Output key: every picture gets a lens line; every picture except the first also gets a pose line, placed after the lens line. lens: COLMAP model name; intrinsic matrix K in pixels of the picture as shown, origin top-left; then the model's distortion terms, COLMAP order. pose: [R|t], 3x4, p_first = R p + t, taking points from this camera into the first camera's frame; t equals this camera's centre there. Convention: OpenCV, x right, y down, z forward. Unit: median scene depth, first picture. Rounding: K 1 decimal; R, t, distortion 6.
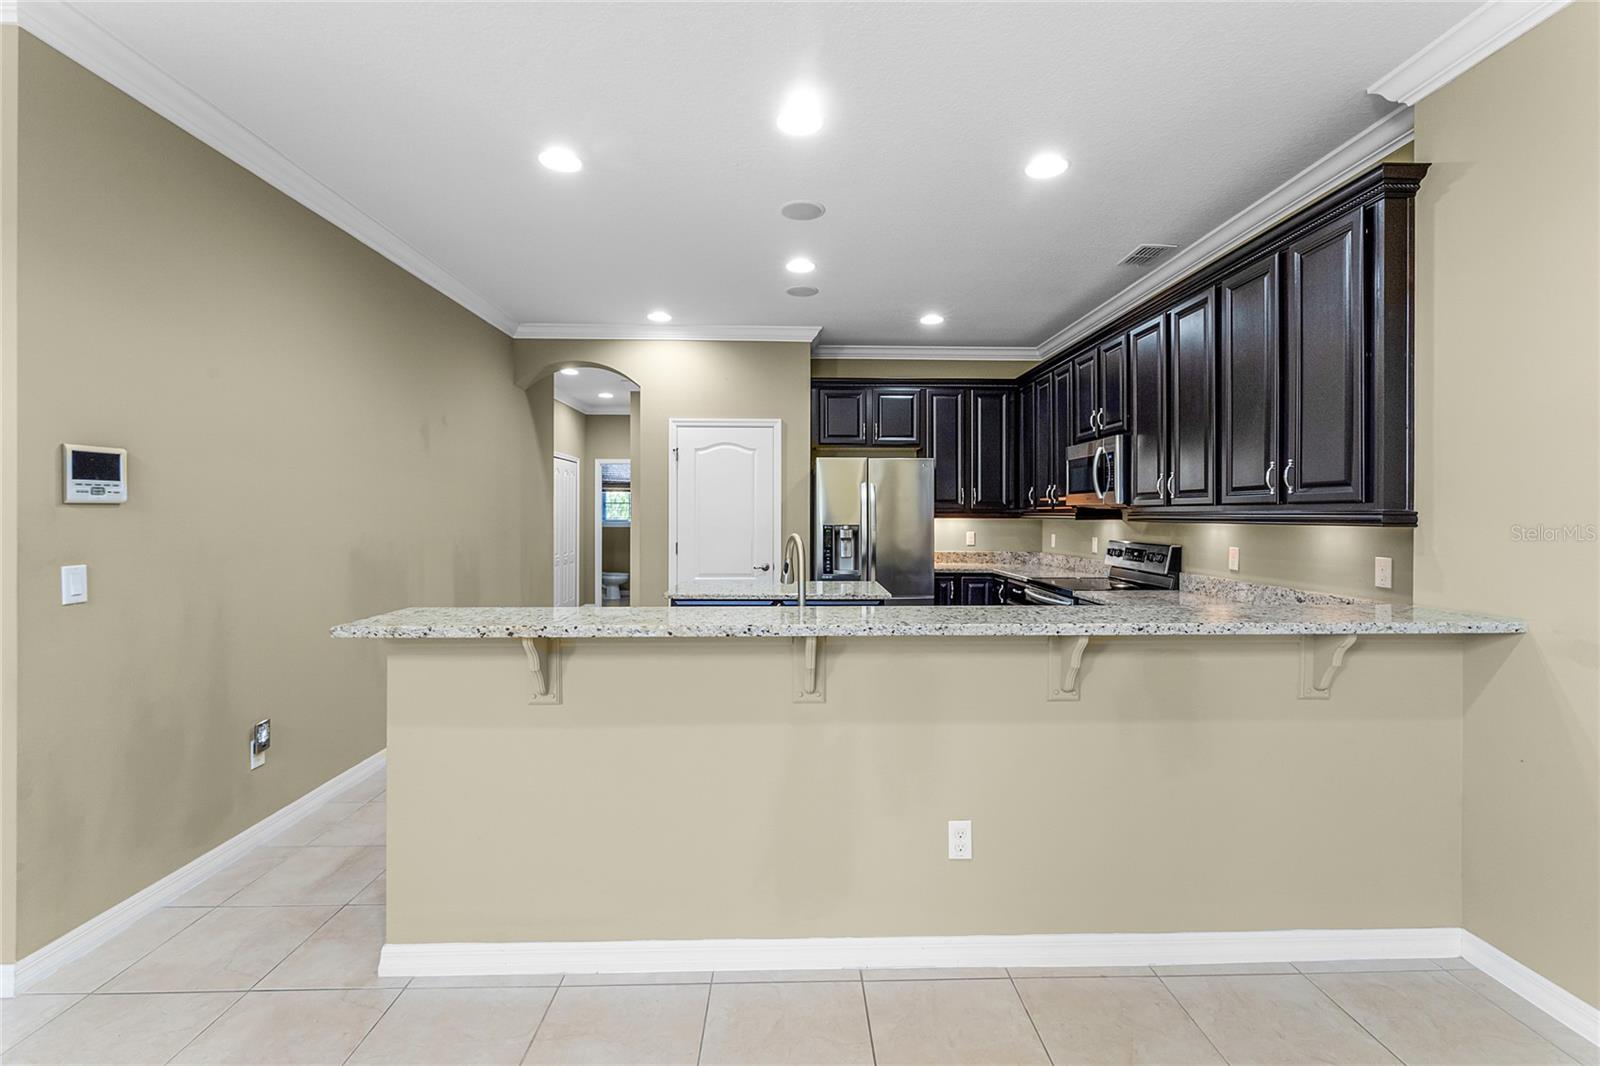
lens RADIAL K [[697.9, 0, 803.6], [0, 697.9, 513.1], [0, 0, 1]] dist [0.000031, 0.000147]
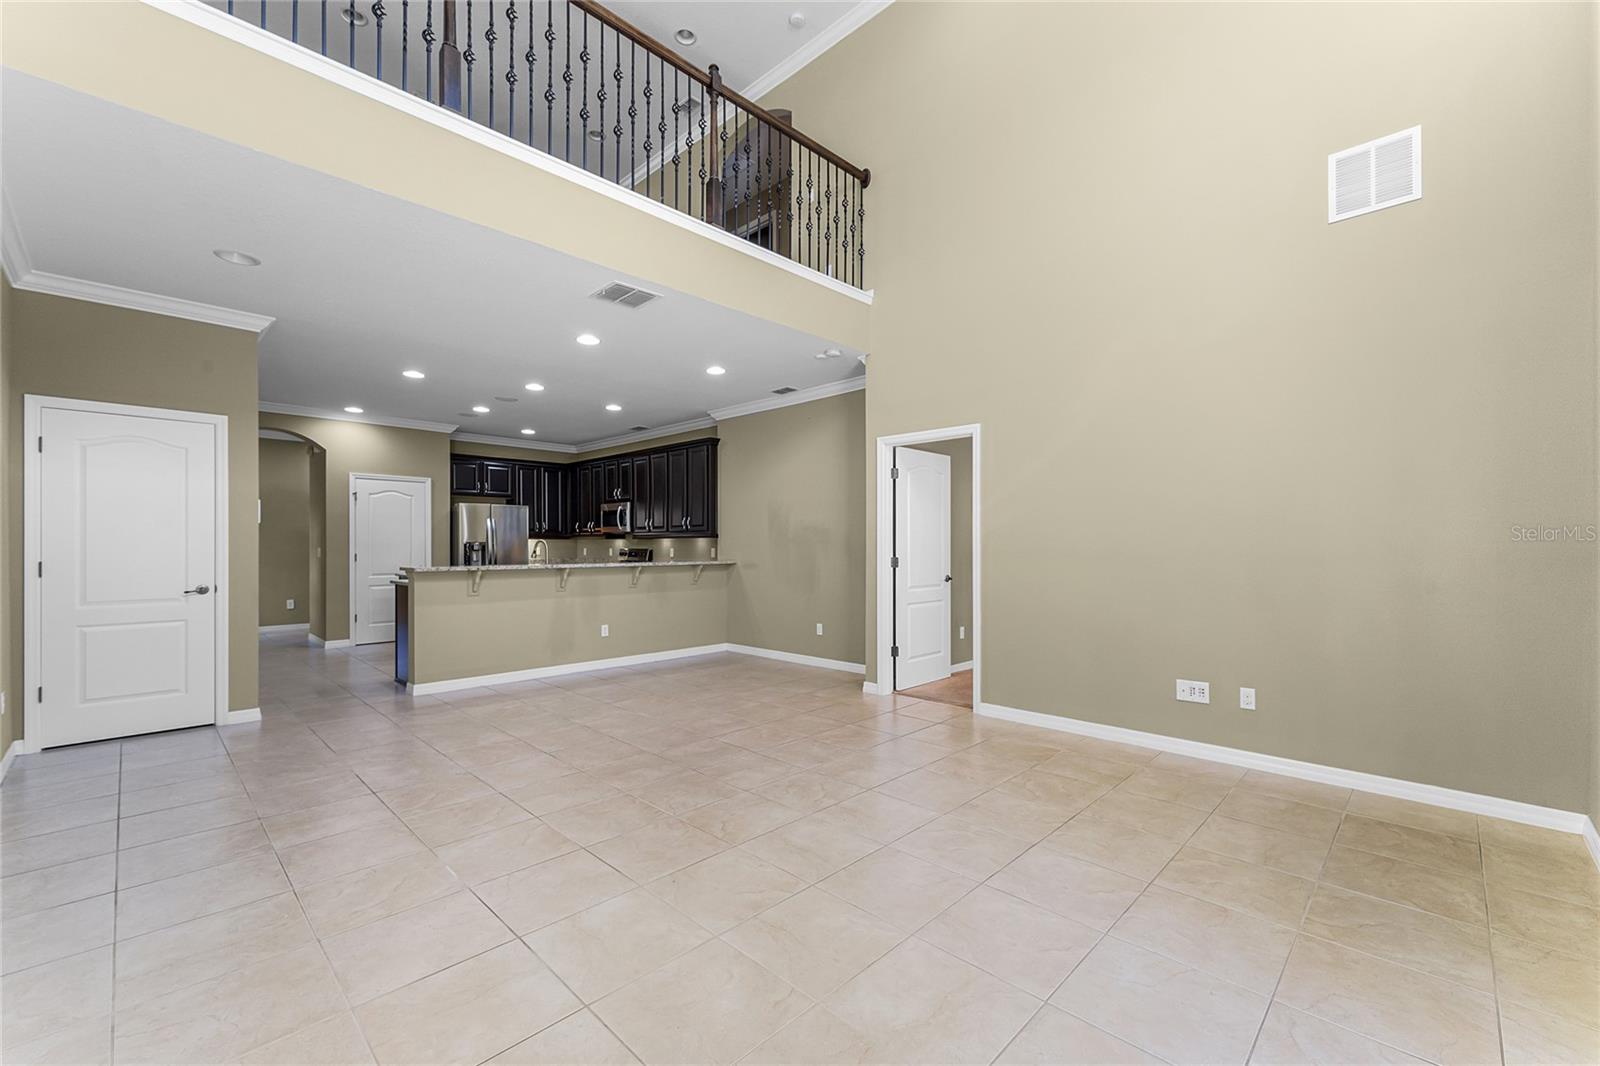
lens RADIAL K [[654.2, 0, 799.6], [0, 654.2, 545.4], [0, 0, 1]] dist [-0.000007, -0.000036]
pose [[0.719165, -0.000974, 0.694839, -0.683625], [0.000554, 1.000000, 0.000830, 0.033112], [-0.694839, -0.000212, 0.719165, -1.010261]]
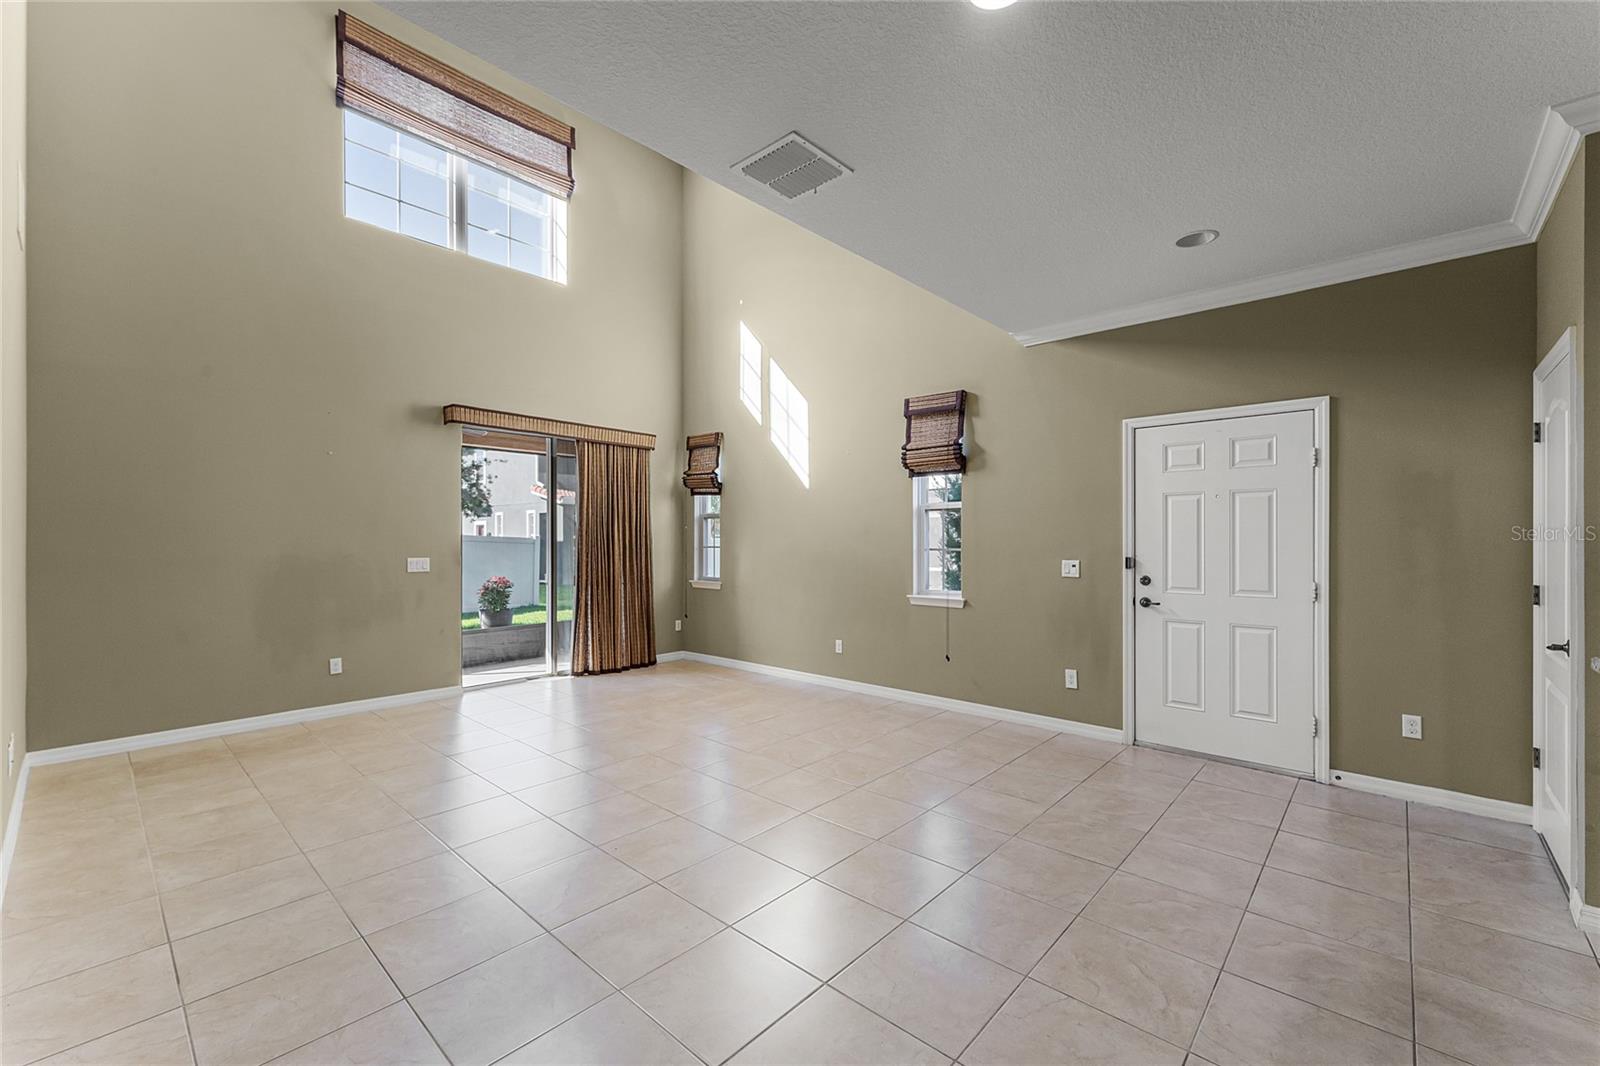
lens RADIAL K [[662.6, 0, 802.4], [0, 662.6, 536.8], [0, 0, 1]] dist [-0.000266, 0.000072]
pose [[-0.694063, -0.001172, -0.719913, 0.339844], [0.000278, 0.999998, -0.001895, 0.003824], [0.719914, -0.001516, -0.694061, 0.448243]]
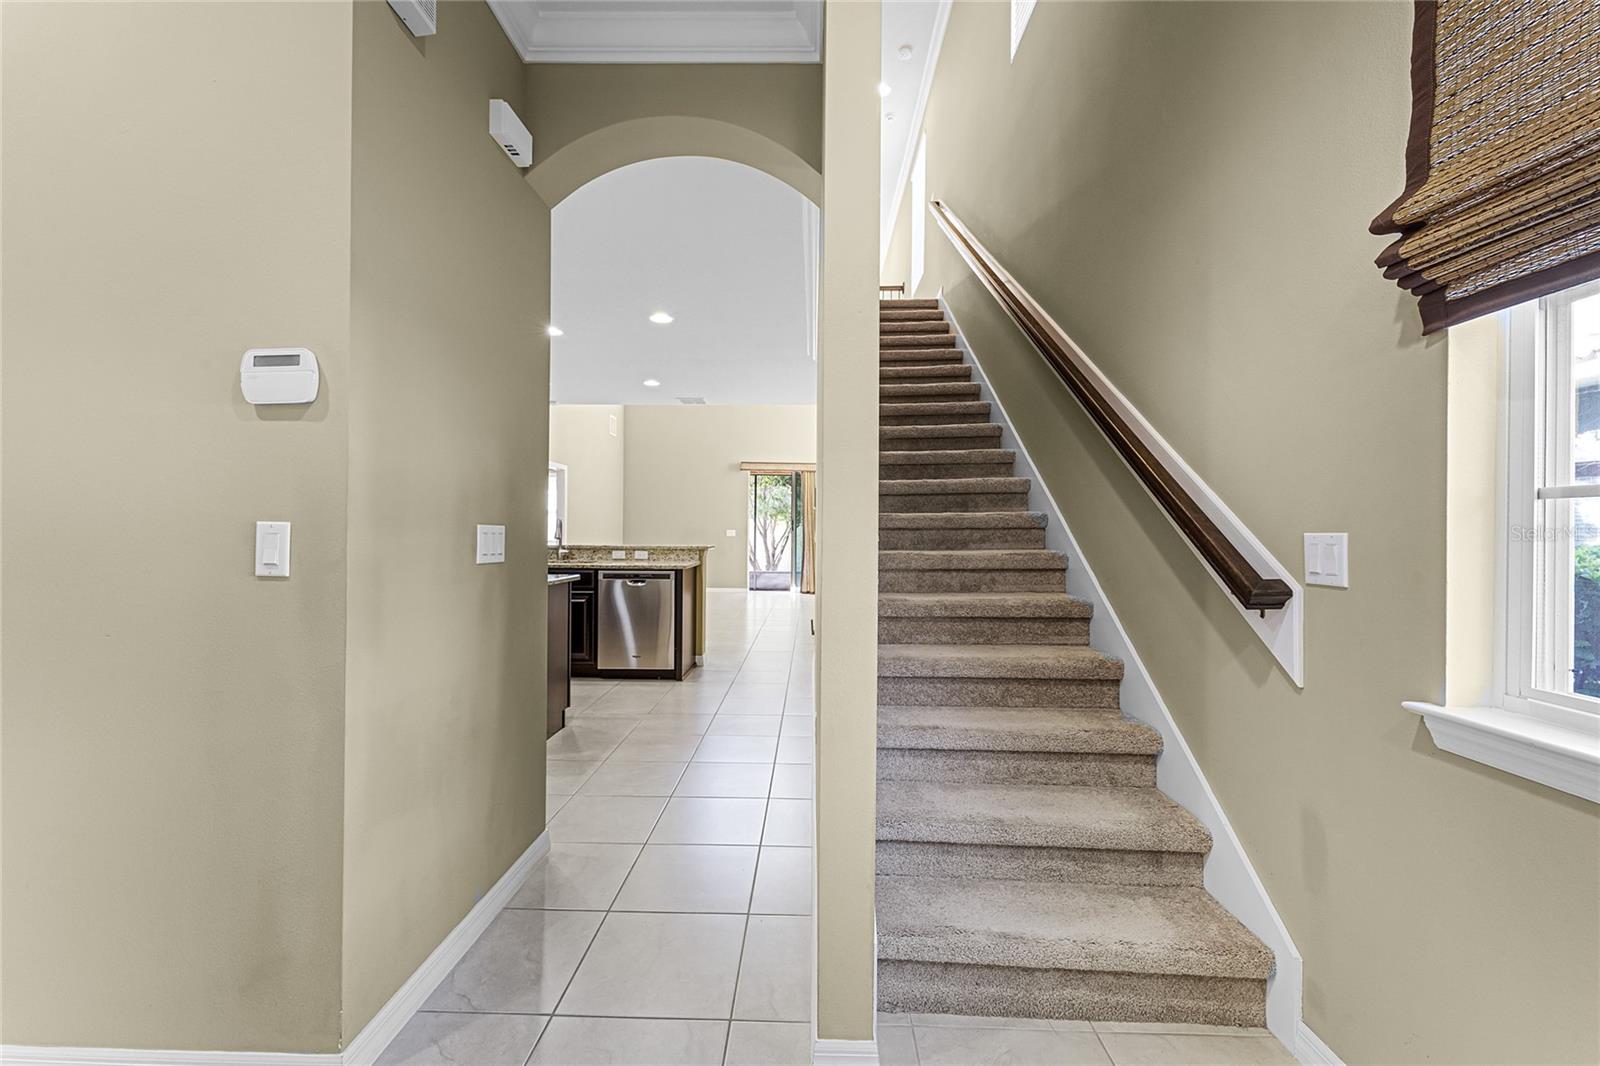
lens RADIAL K [[654.2, 0, 799.6], [0, 654.2, 545.4], [0, 0, 1]] dist [-0.000007, -0.000036]
pose [[-0.998286, -0.006423, 0.058169, -0.625741], [-0.004998, 0.999685, 0.024615, 0.039413], [-0.058308, 0.024282, -0.998003, 2.059310]]
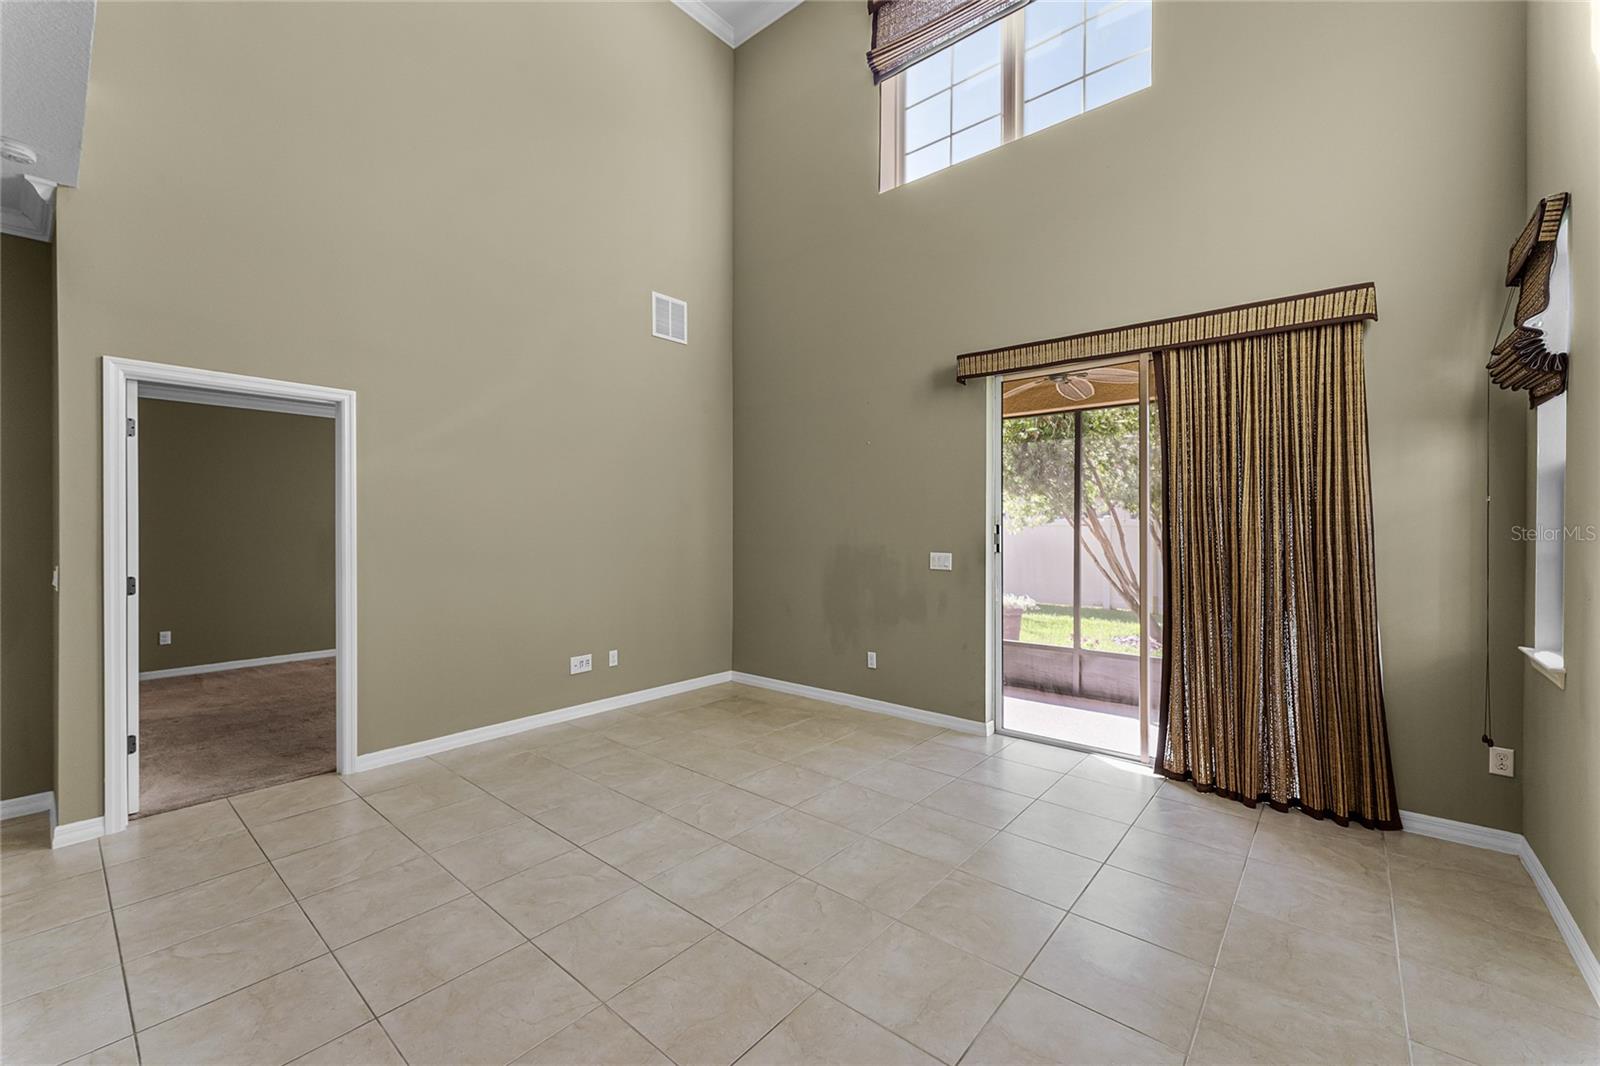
lens RADIAL K [[644.5, 0, 800.0], [0, 644.5, 533.0], [0, 0, 1]] dist [0.000936, -0.000074]
pose [[-0.741622, -0.002608, 0.670813, -0.681233], [0.002222, 0.999977, 0.006345, 0.002872], [-0.670815, 0.006197, -0.741599, -0.103456]]
